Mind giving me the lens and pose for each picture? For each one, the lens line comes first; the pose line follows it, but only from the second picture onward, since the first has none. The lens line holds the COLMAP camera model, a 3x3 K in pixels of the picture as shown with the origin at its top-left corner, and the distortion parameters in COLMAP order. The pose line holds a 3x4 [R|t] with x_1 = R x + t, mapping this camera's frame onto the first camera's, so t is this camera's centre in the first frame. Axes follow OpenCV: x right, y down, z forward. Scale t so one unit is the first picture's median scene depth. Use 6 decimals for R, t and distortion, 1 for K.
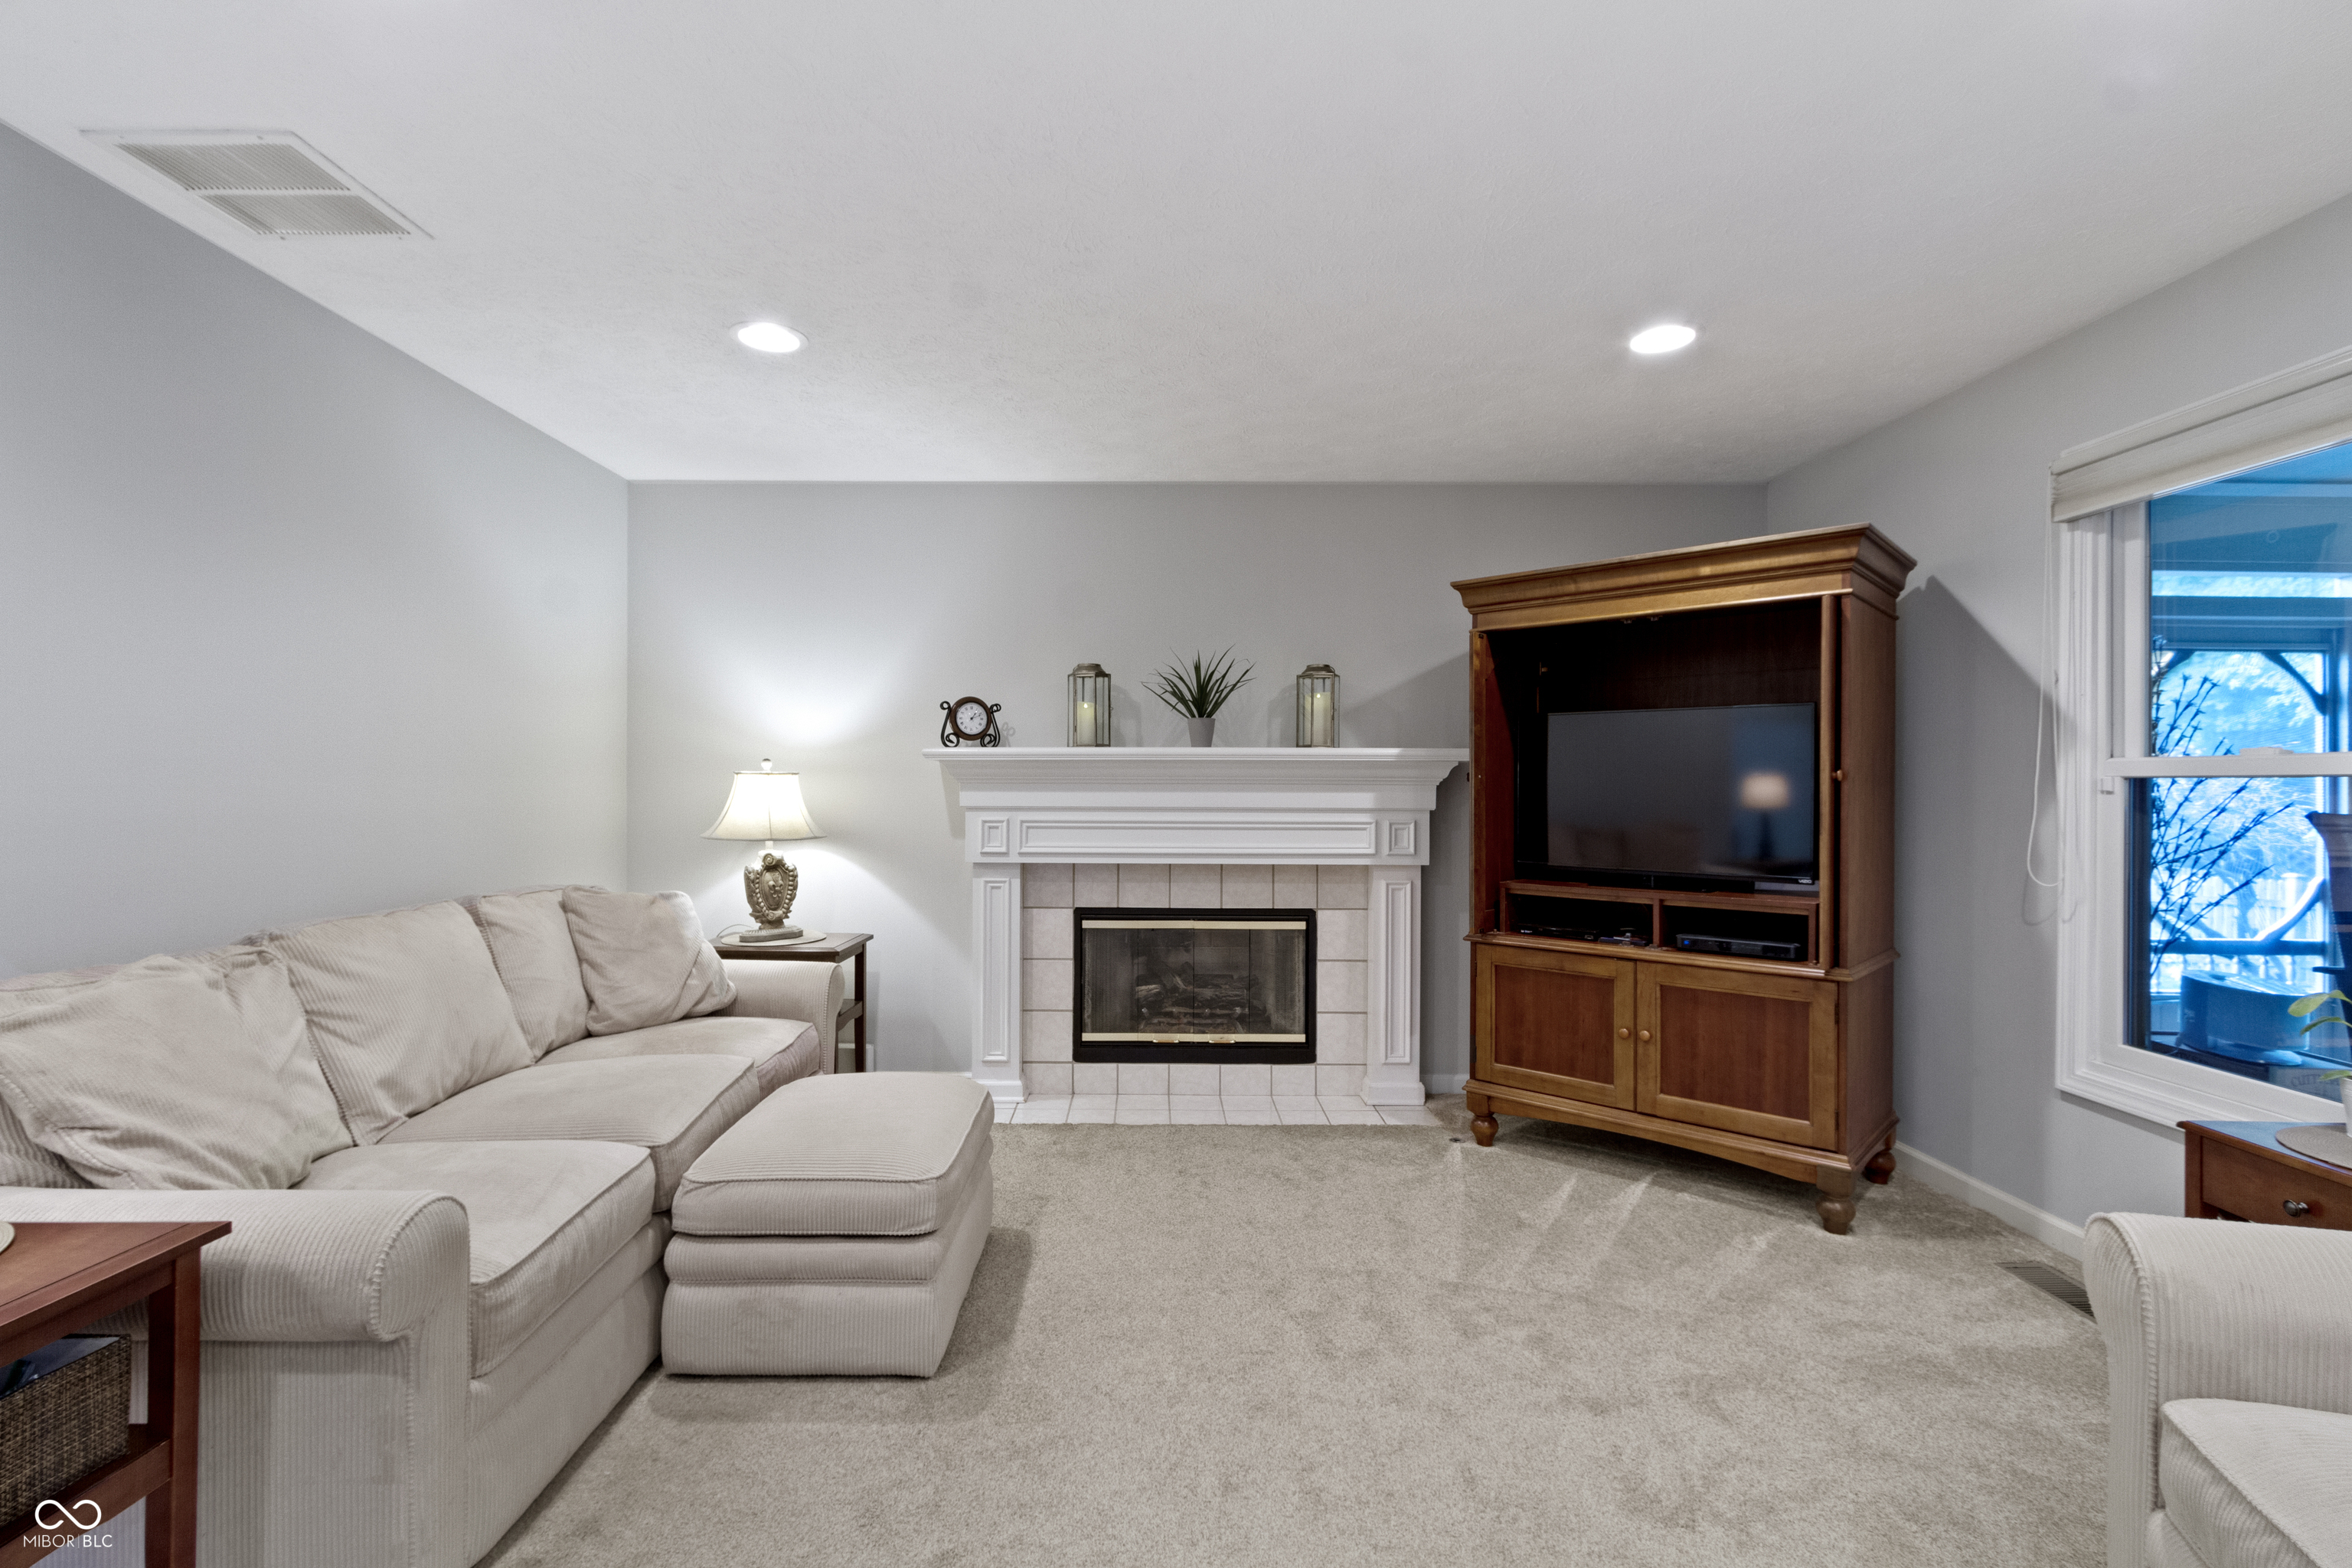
lens RADIAL K [[1102.1, 0, 1165.3], [0, 1102.1, 783.4], [0, 0, 1]] dist [0.004600, 0.000009]
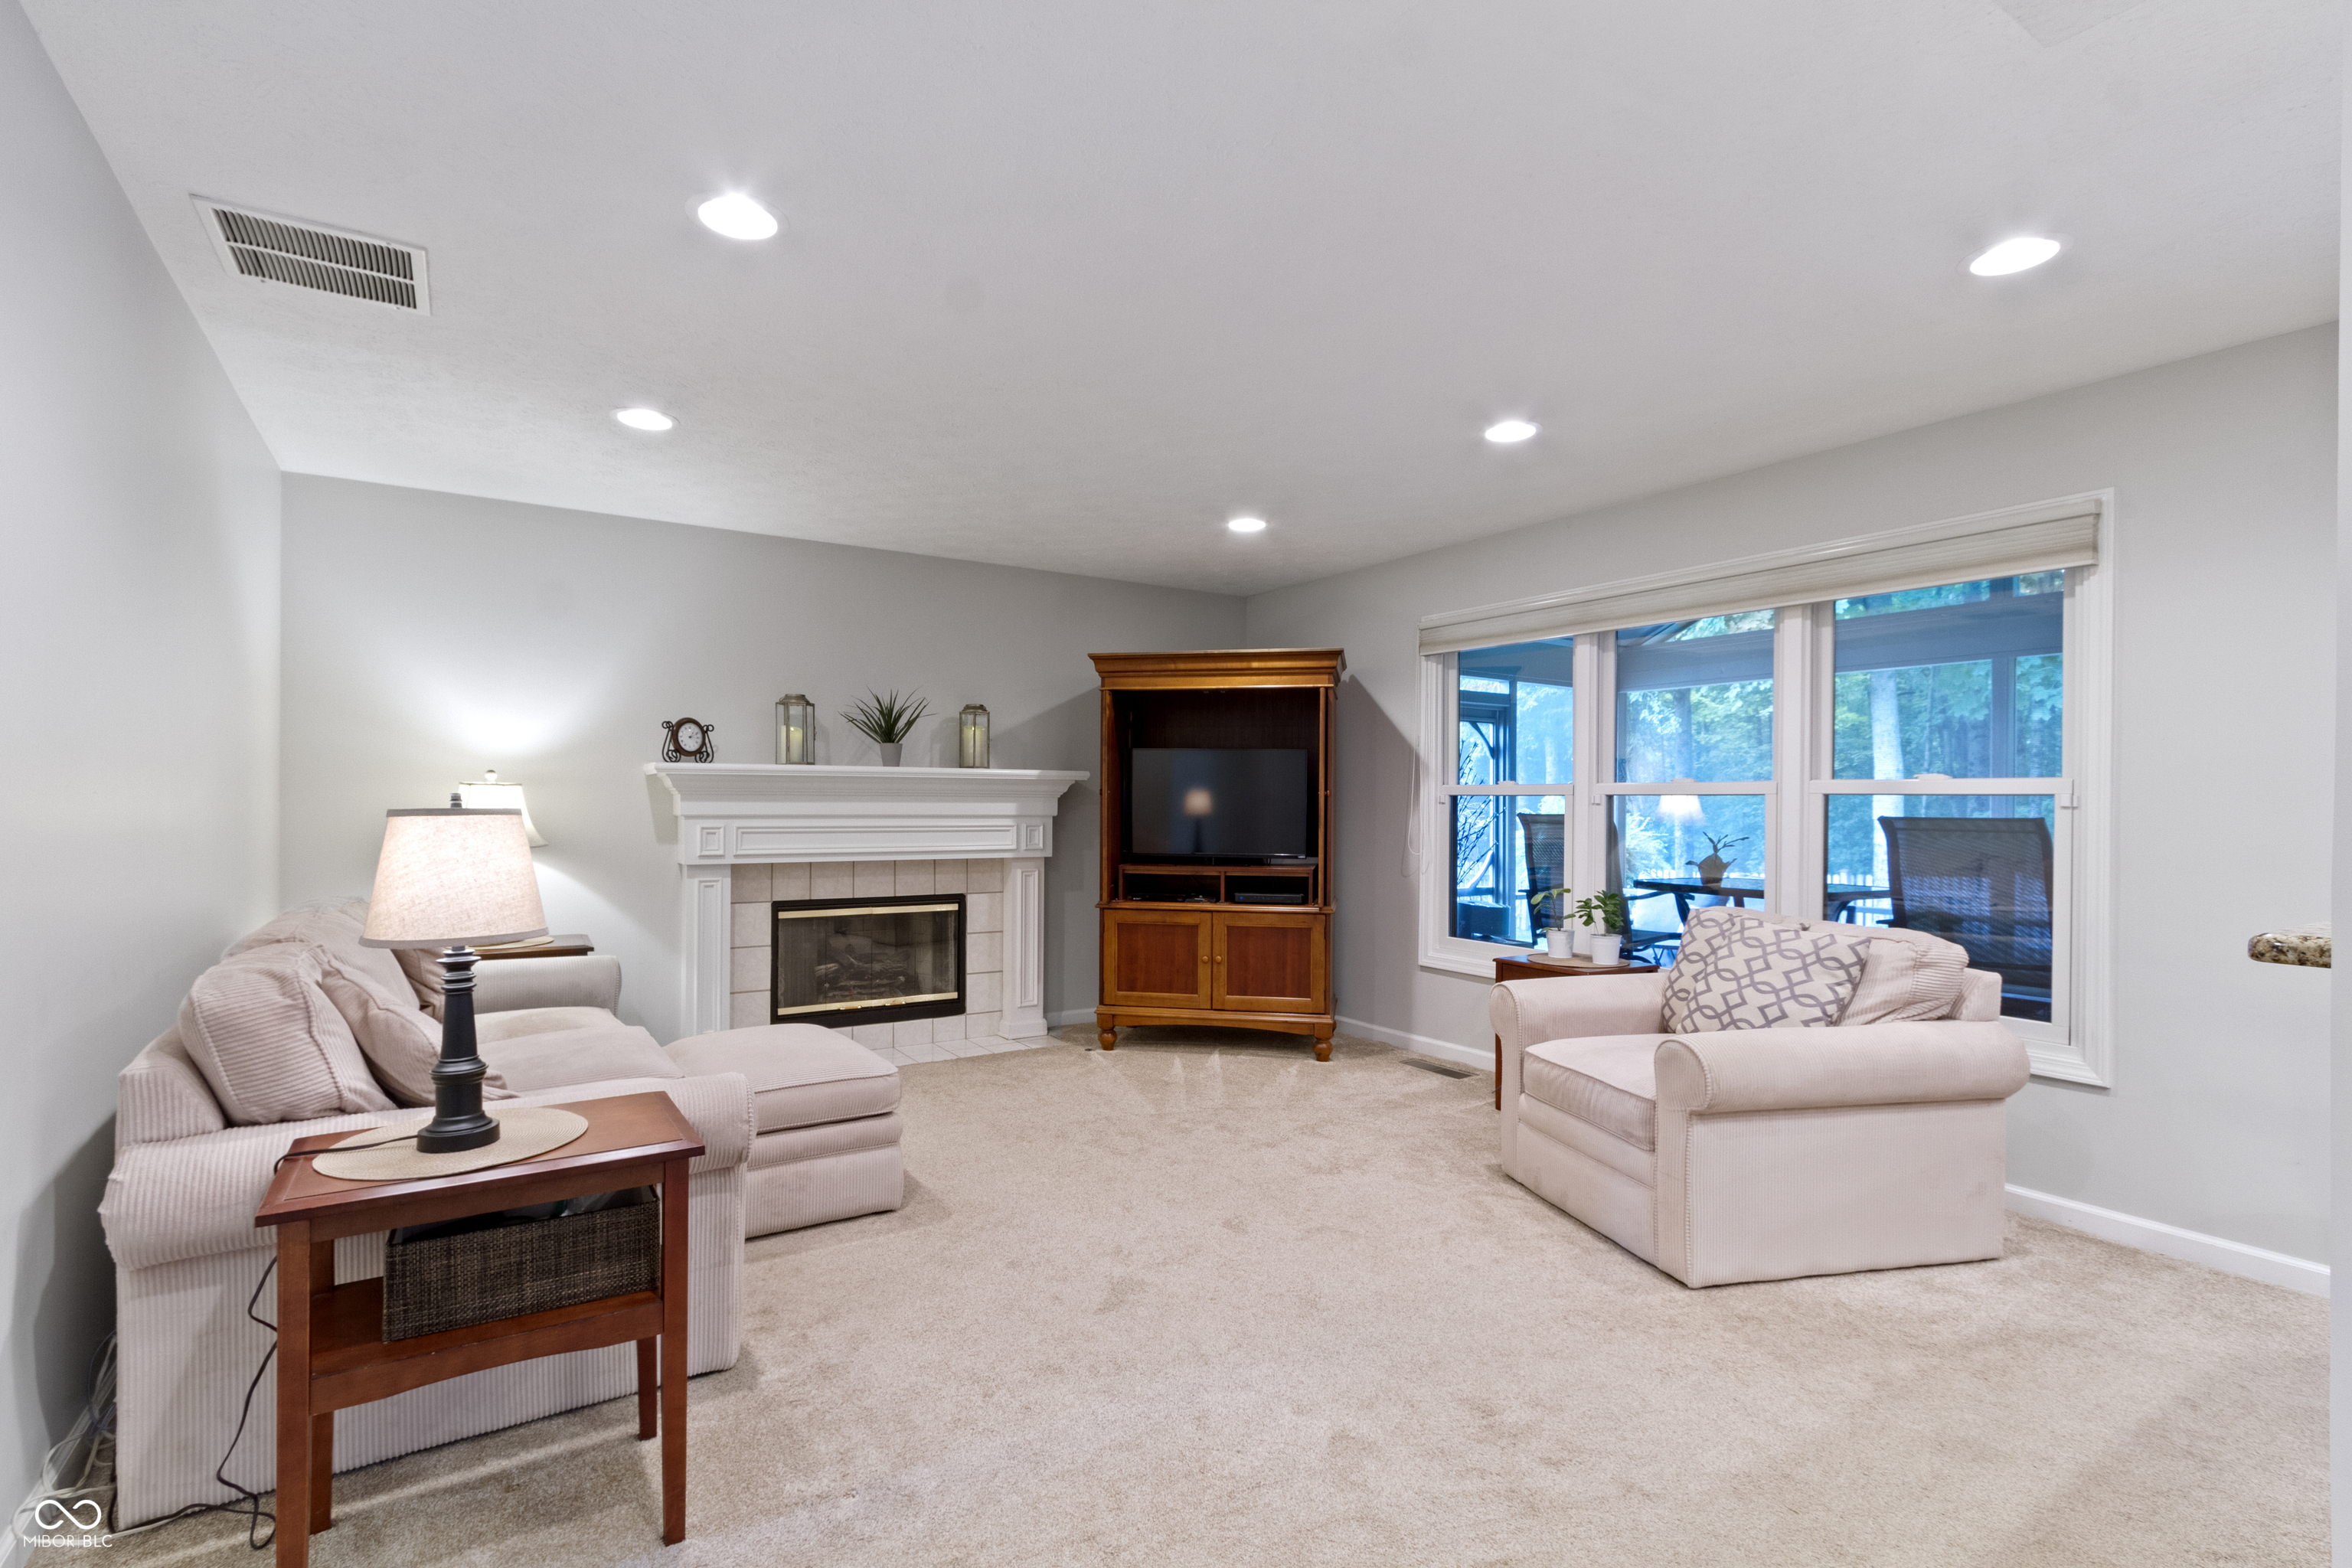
lens RADIAL K [[1102.1, 0, 1184.3], [0, 1102.1, 794.8], [0, 0, 1]] dist [0.004600, 0.000009]
pose [[0.833874, 0.004631, 0.551936, -0.427552], [-0.005832, 0.999983, 0.000420, -0.003639], [-0.551924, -0.003569, 0.833886, -0.248779]]
